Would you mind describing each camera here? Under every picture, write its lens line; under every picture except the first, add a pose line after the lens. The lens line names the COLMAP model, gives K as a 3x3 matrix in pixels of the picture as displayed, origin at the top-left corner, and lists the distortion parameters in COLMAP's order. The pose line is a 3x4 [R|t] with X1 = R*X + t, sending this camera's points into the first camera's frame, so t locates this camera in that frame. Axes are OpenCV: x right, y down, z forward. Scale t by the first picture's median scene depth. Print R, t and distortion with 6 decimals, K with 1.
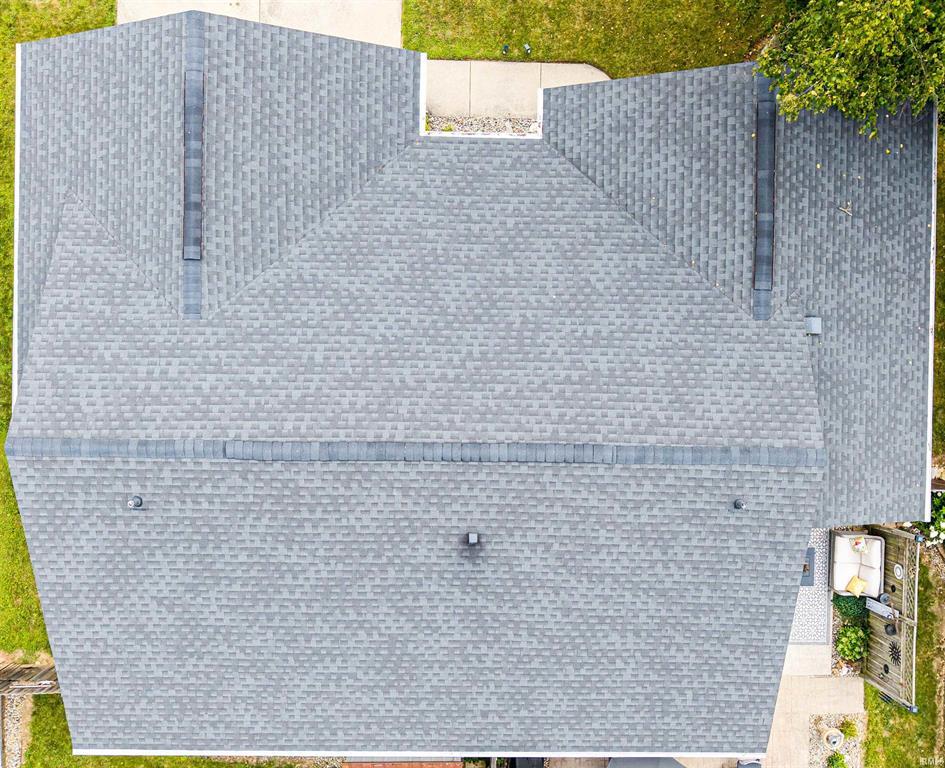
lens RADIAL K [[722.8, 0, 473.6], [0, 722.8, 383.3], [0, 0, 1]] dist [-0.014671, -0.003906]
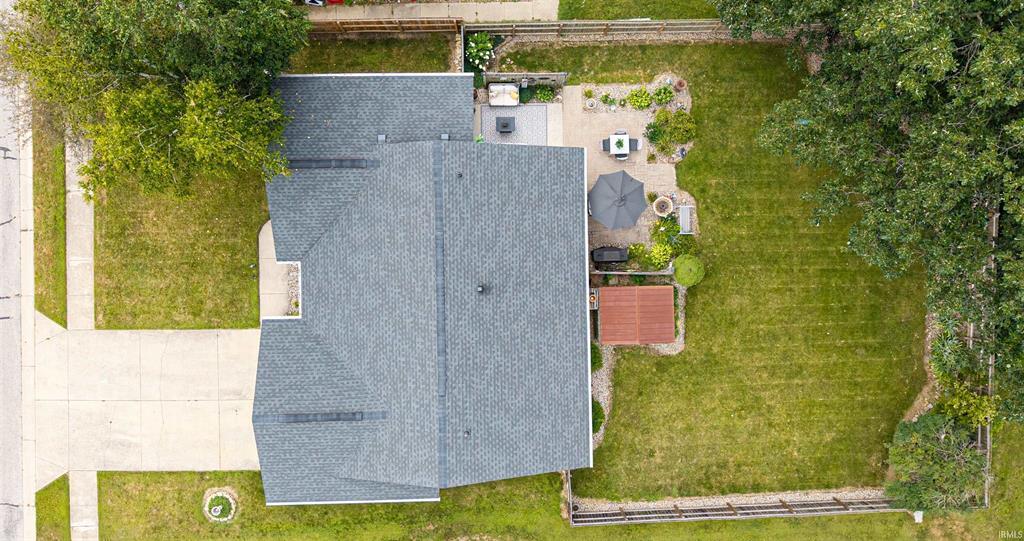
lens RADIAL K [[683.1, 0, 512.7], [0, 683.1, 271.4], [0, 0, 1]] dist [0.005226, -0.001097]
pose [[-0.032173, -0.999152, -0.025682, 0.098491], [0.998995, -0.032949, 0.030392, 0.231837], [-0.031212, -0.024678, 0.999208, -1.065405]]
